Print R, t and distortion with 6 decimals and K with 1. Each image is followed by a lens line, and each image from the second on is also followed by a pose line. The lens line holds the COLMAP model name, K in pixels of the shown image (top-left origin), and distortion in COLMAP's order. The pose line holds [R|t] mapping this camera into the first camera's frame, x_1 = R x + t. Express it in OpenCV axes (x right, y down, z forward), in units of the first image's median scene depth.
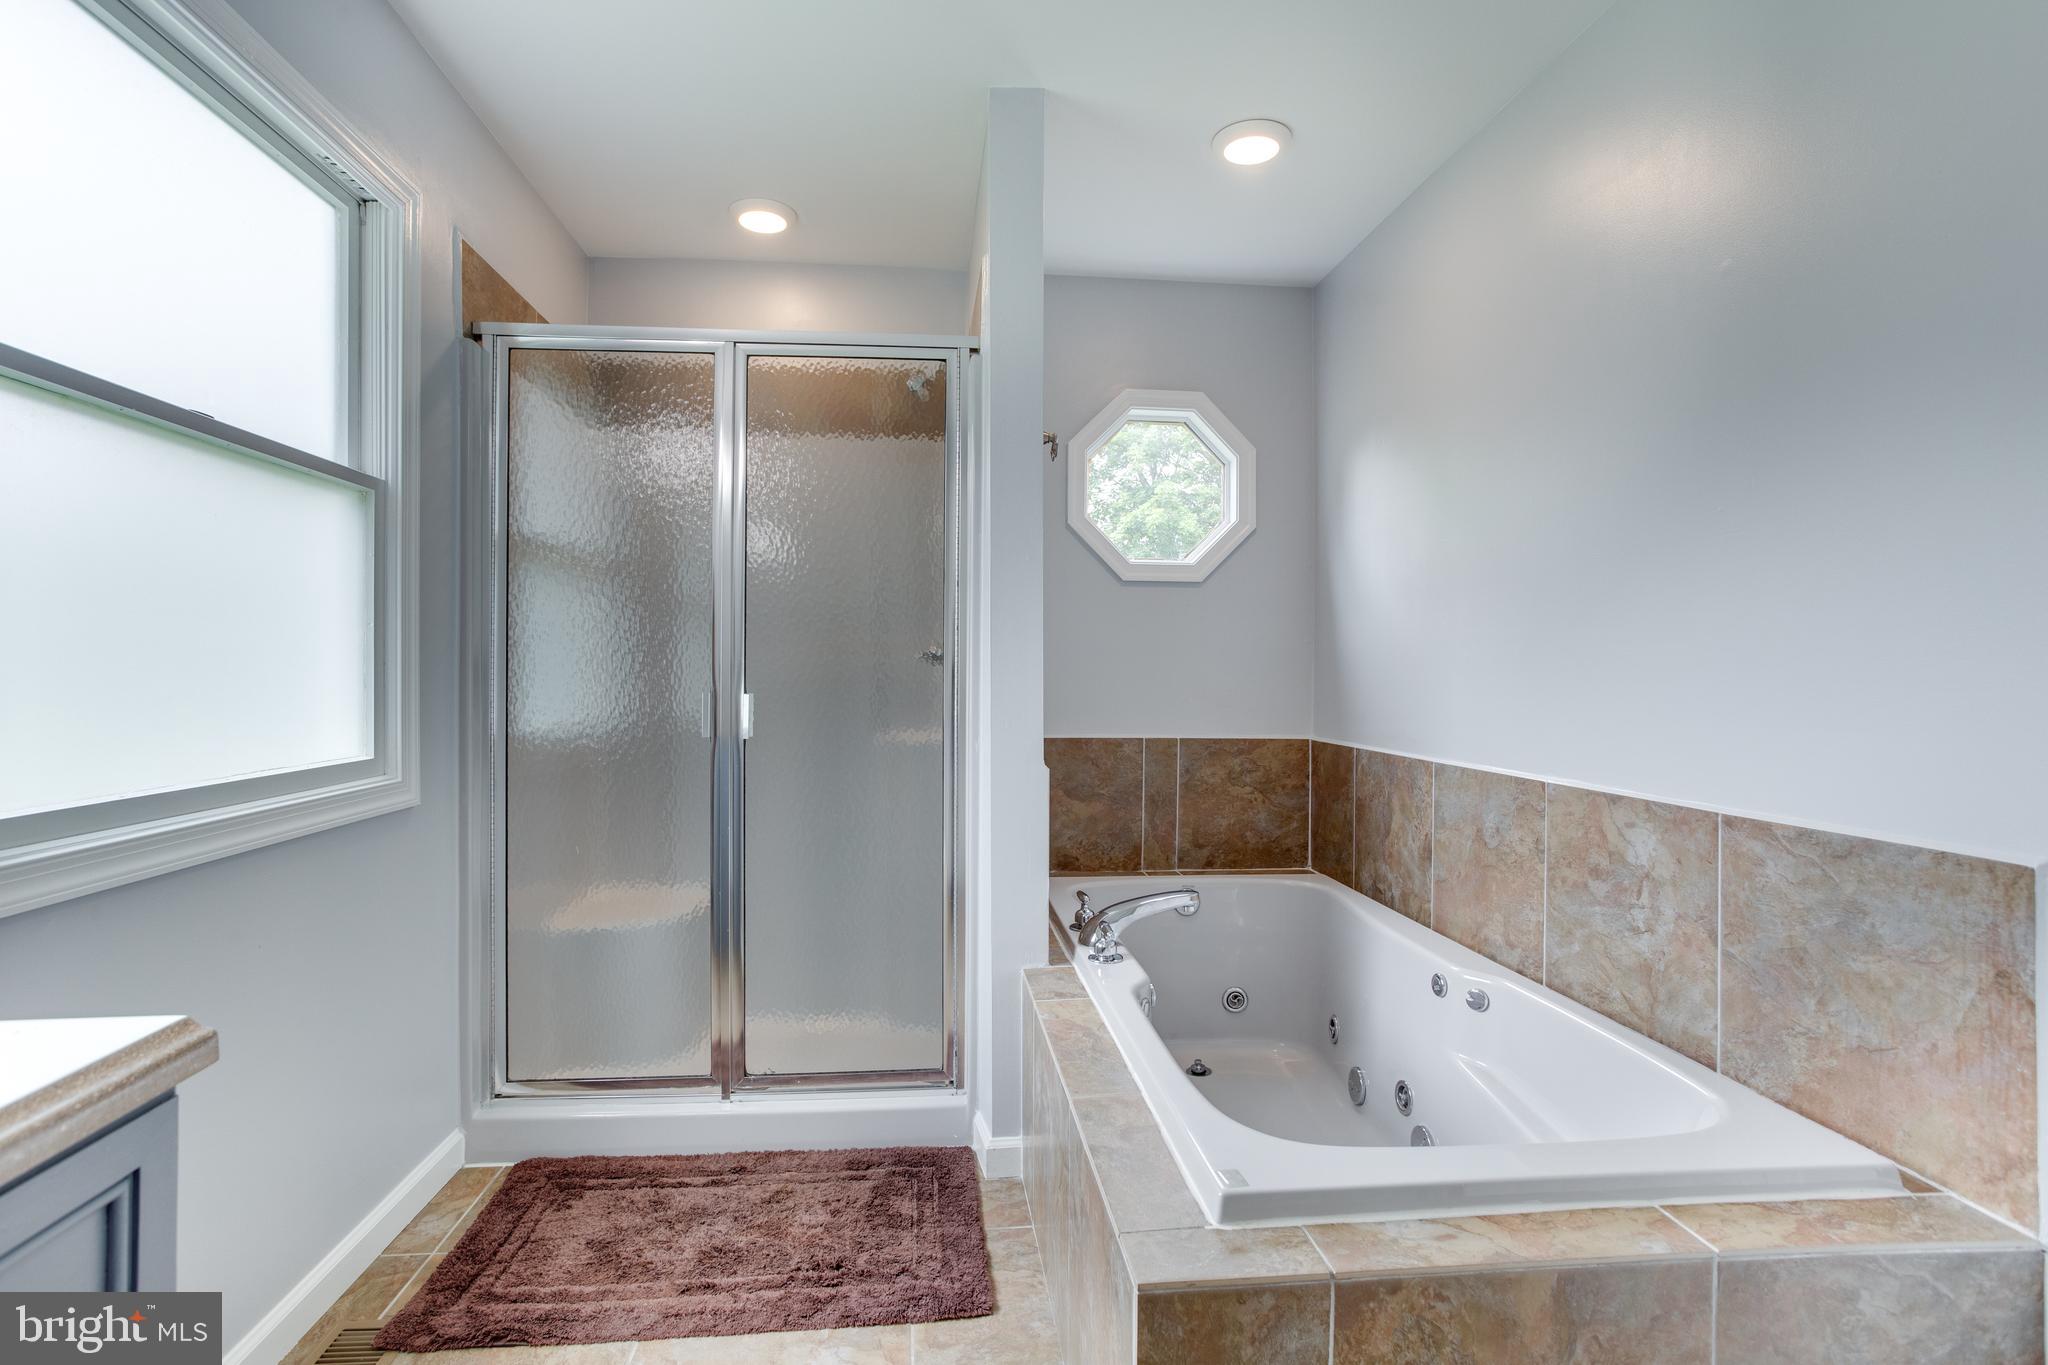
lens RADIAL K [[995.4, 0, 1010.3], [0, 995.4, 673.3], [0, 0, 1]] dist [-0.019951, 0.009720]
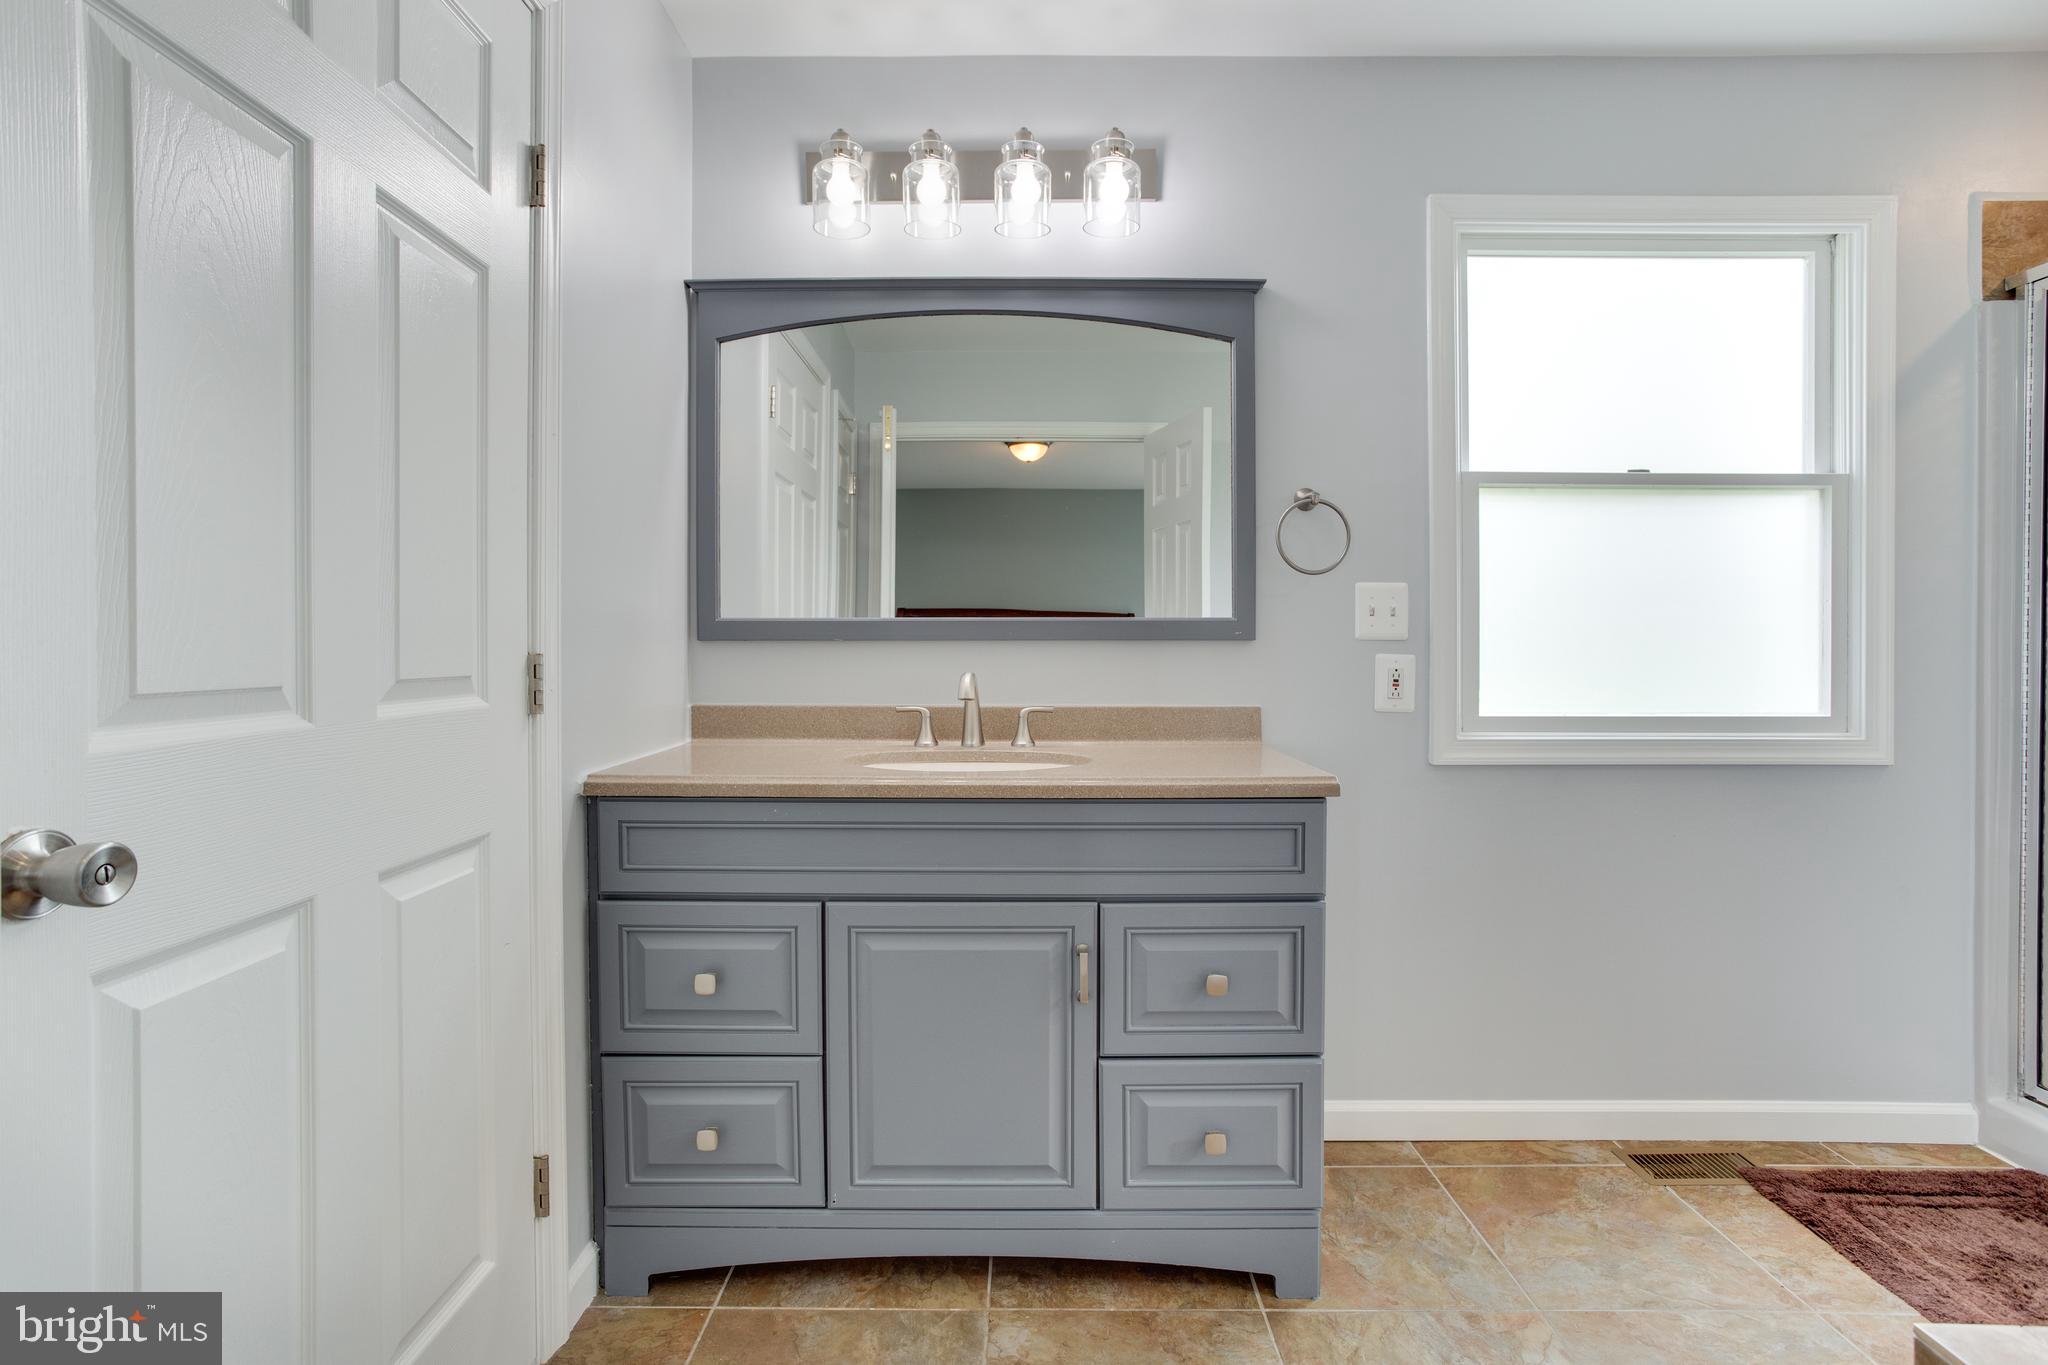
lens RADIAL K [[995.4, 0, 1012.2], [0, 995.4, 640.4], [0, 0, 1]] dist [-0.019951, 0.009720]
pose [[-0.098198, 0.002057, -0.995165, 0.652278], [-0.011854, 0.999925, 0.003236, 0.003841], [0.995096, 0.012114, -0.098167, 0.164526]]
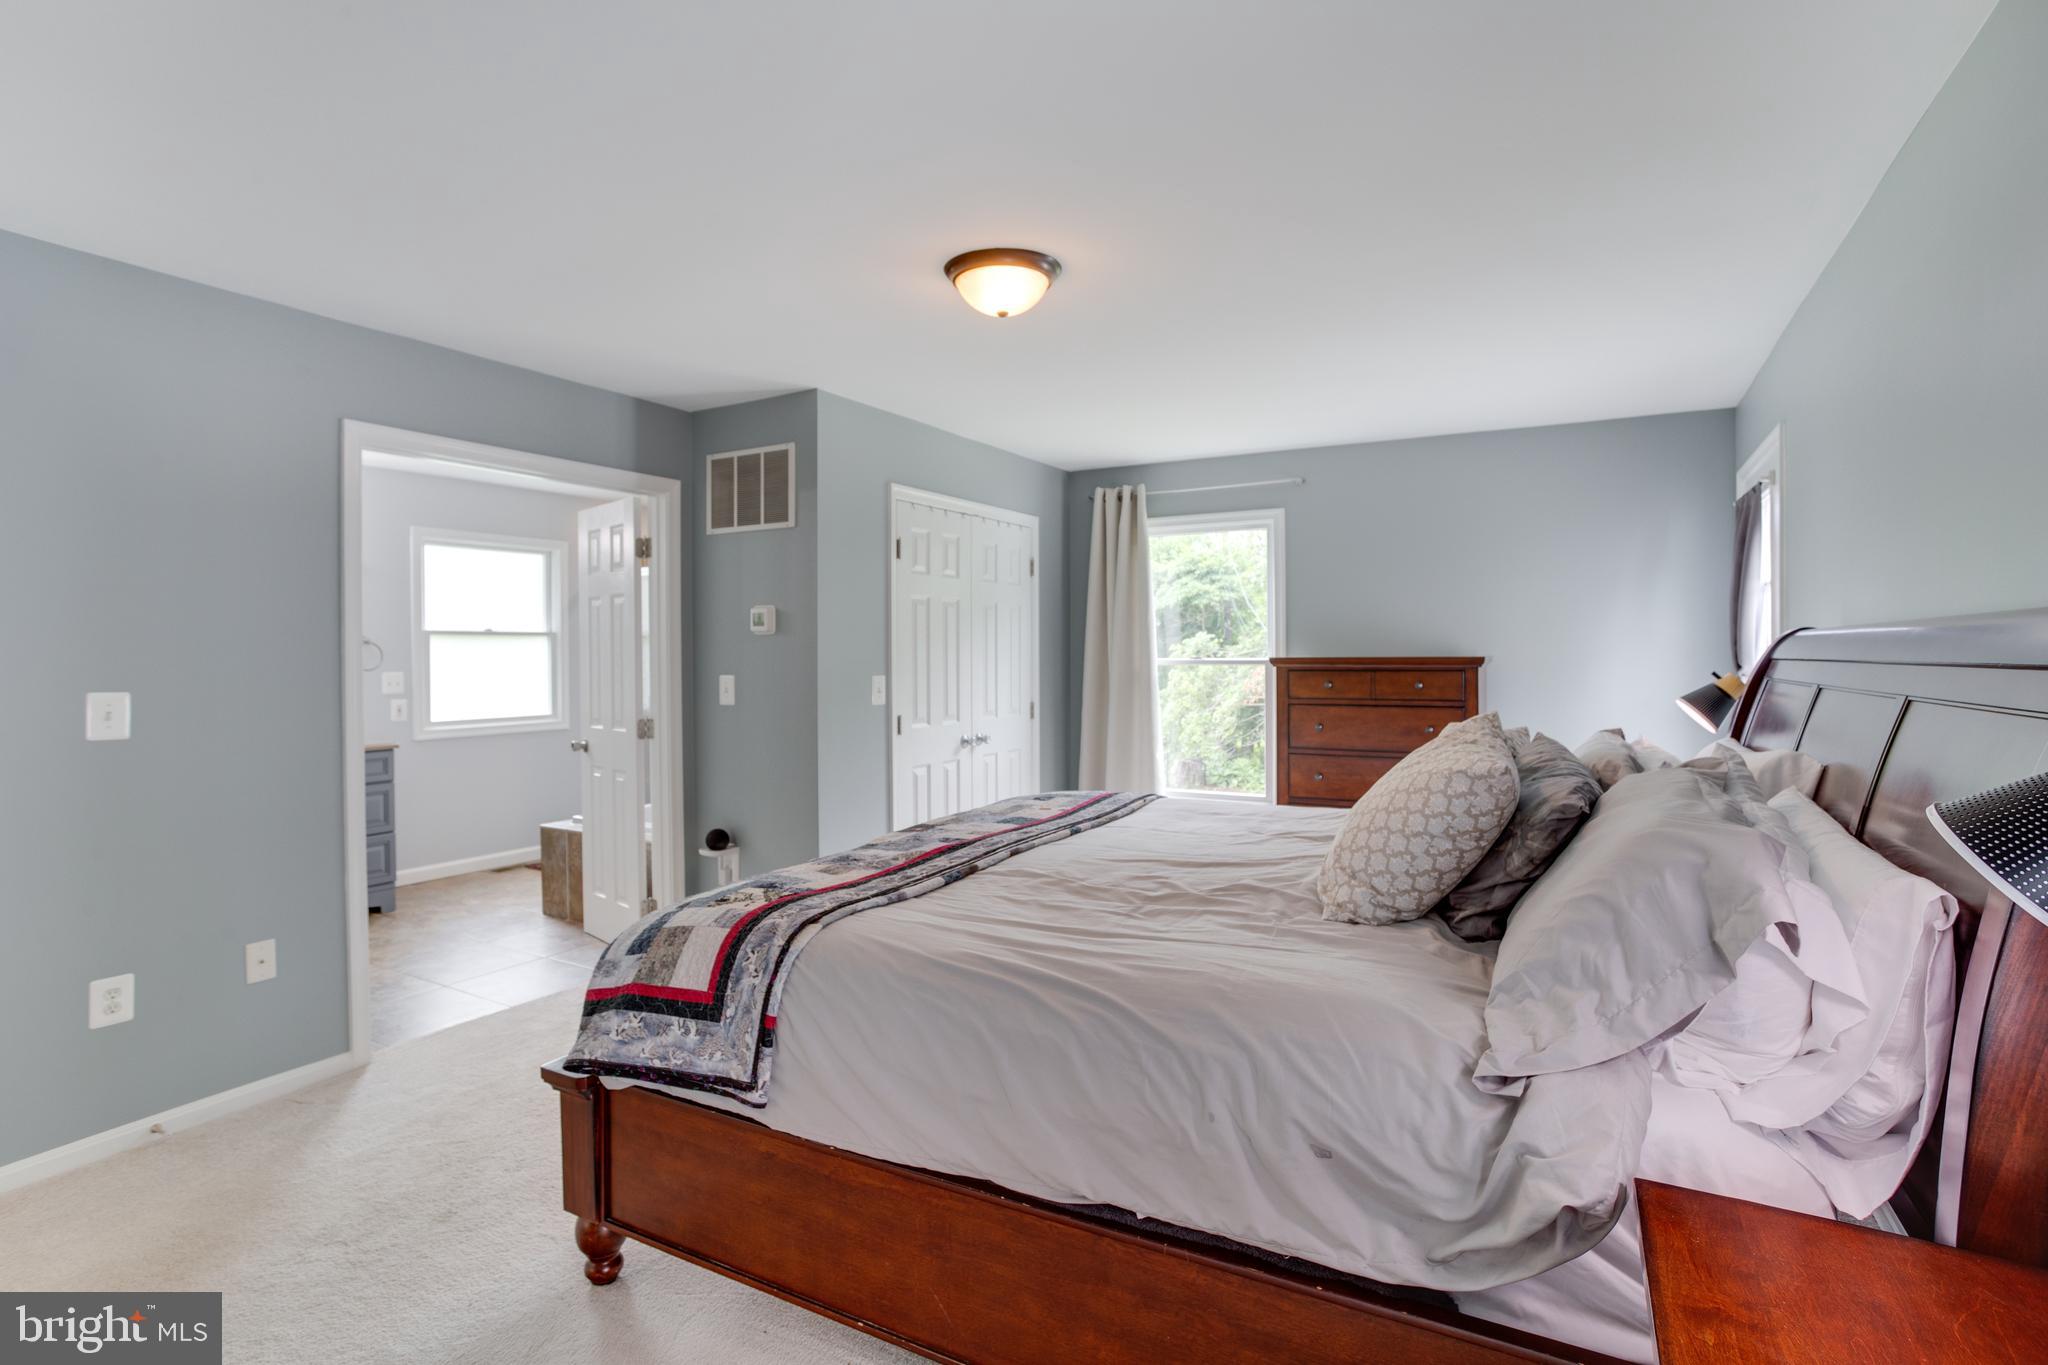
lens RADIAL K [[995.4, 0, 1027.2], [0, 995.4, 671.1], [0, 0, 1]] dist [-0.019951, 0.009720]
pose [[0.824142, 0.009090, -0.566311, 2.875629], [-0.004786, 0.999947, 0.009086, -0.113052], [0.566364, -0.004778, 0.824142, -0.975184]]
